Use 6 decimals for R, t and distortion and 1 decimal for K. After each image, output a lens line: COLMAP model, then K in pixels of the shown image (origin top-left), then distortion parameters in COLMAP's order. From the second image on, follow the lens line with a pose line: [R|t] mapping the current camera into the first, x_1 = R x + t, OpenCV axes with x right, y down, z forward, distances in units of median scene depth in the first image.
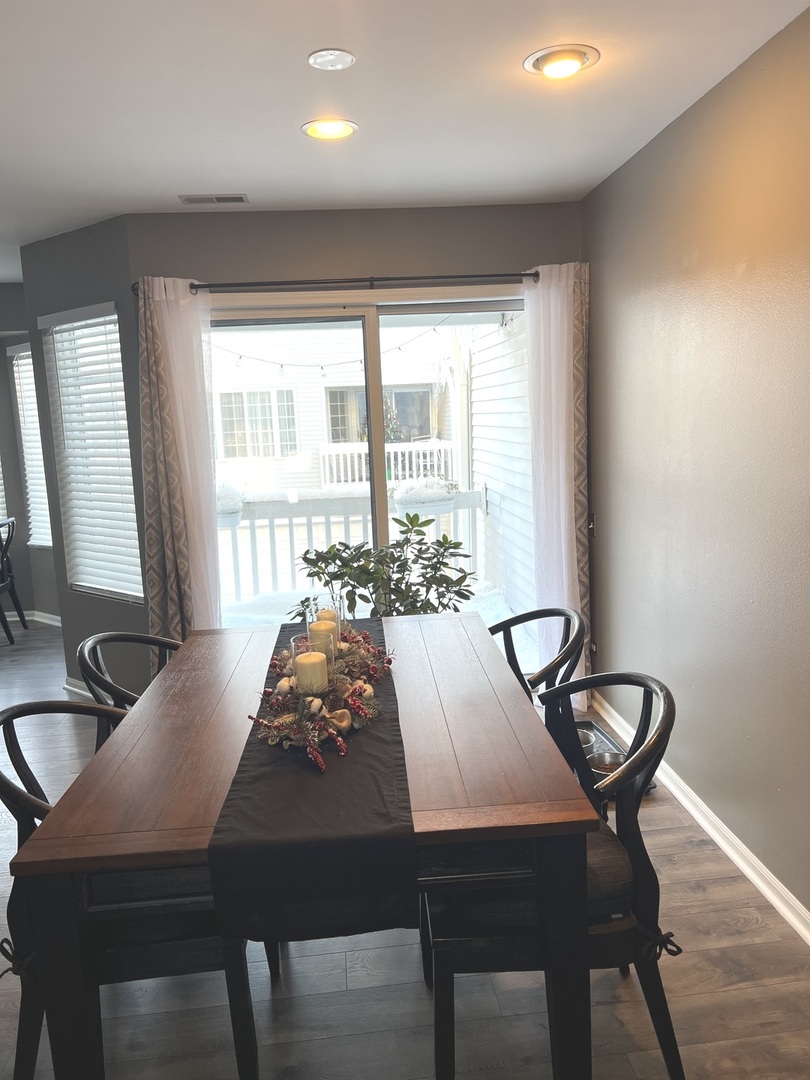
lens RADIAL K [[813.3, 0, 410.3], [0, 813.3, 531.9], [0, 0, 1]] dist [0.067158, -0.103886]
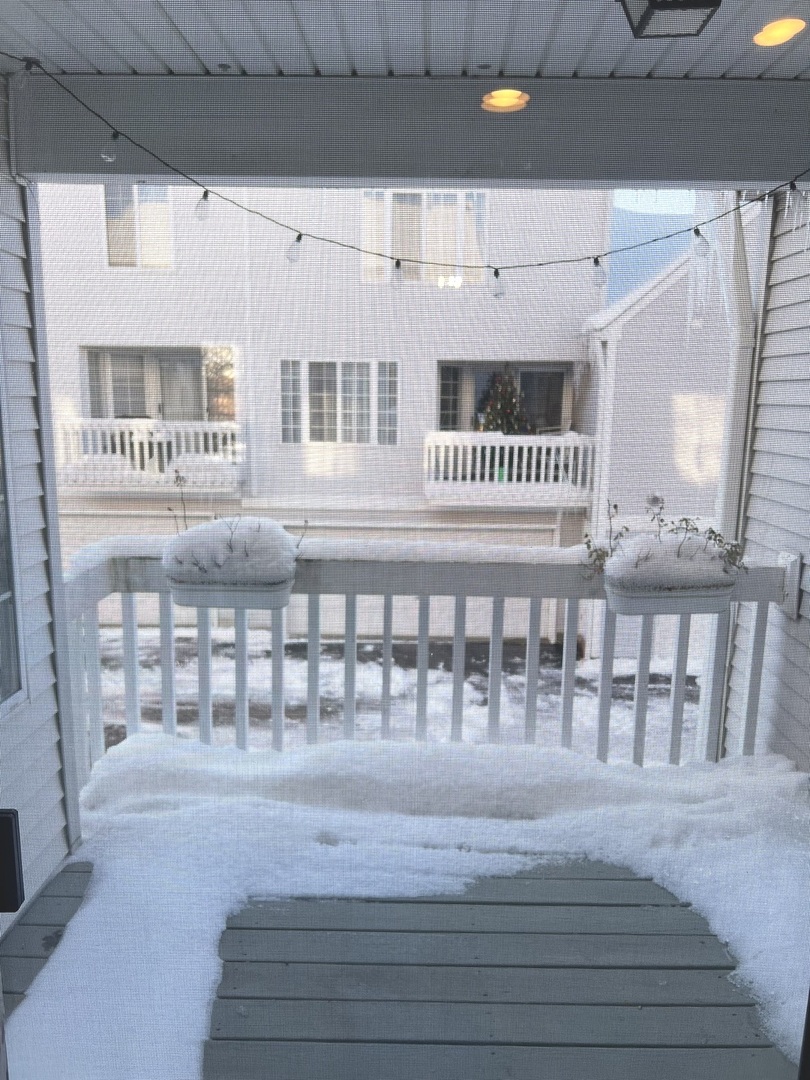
lens RADIAL K [[813.3, 0, 410.3], [0, 813.3, 531.9], [0, 0, 1]] dist [0.067158, -0.103886]
pose [[0.991654, 0.069328, -0.108698, -0.031675], [-0.067087, 0.997455, 0.024144, -0.026634], [0.110095, -0.016650, 0.993782, 0.194533]]
